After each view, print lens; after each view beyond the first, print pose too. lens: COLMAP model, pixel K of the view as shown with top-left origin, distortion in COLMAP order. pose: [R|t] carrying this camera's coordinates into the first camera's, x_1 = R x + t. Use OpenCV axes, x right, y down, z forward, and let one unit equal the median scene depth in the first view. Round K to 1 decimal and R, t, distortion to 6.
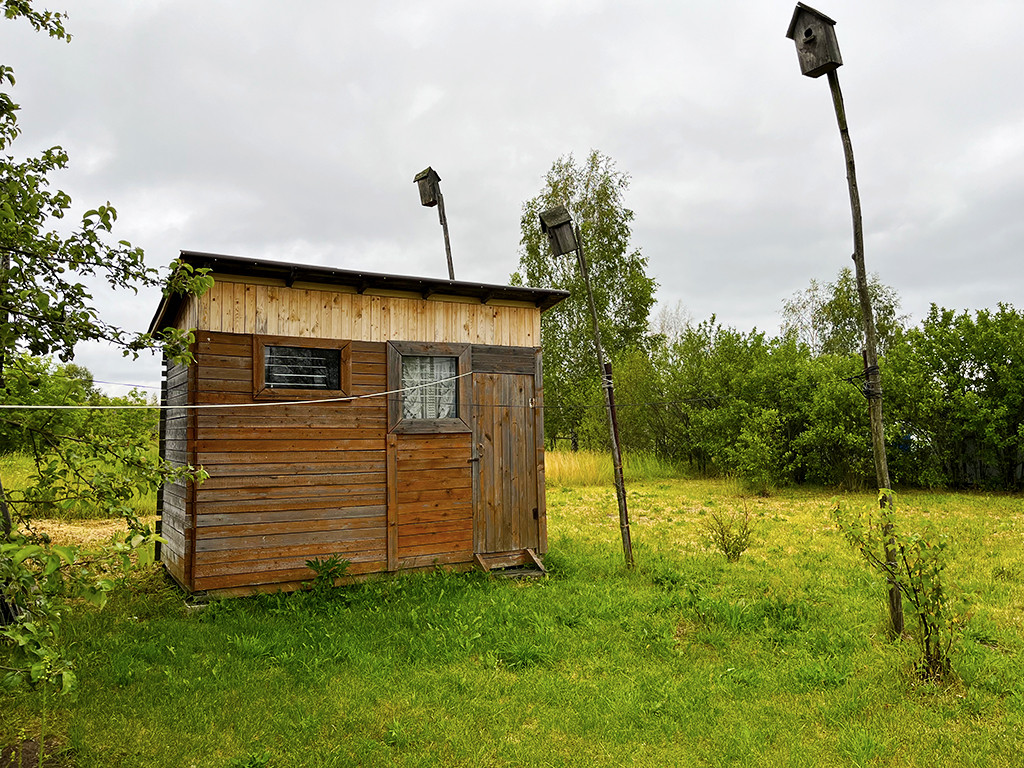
lens RADIAL K [[771.7, 0, 512.1], [0, 771.7, 383.9], [0, 0, 1]] dist [-0.002656, 0.001449]
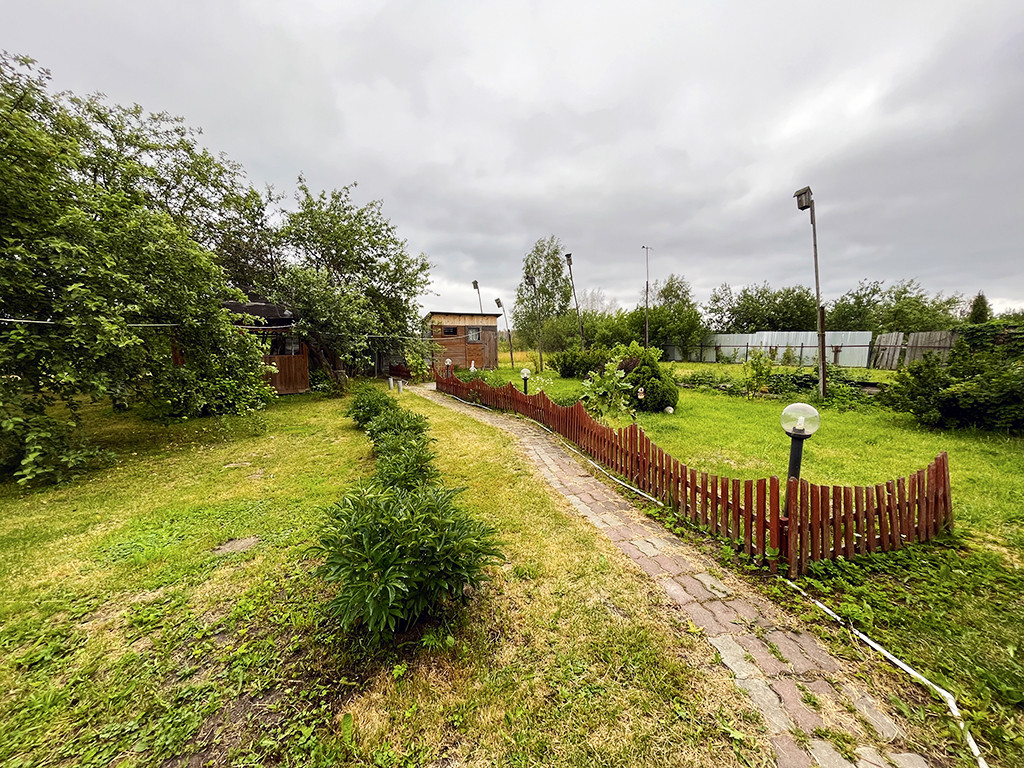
lens RADIAL K [[415.0, 0, 511.2], [0, 415.0, 381.0], [0, 0, 1]] dist [-0.009087, -0.000089]
pose [[0.996041, 0.009309, -0.088407, 0.376568], [0.003712, 0.989280, 0.145987, -0.087252], [0.088818, -0.145737, 0.985328, -1.691905]]
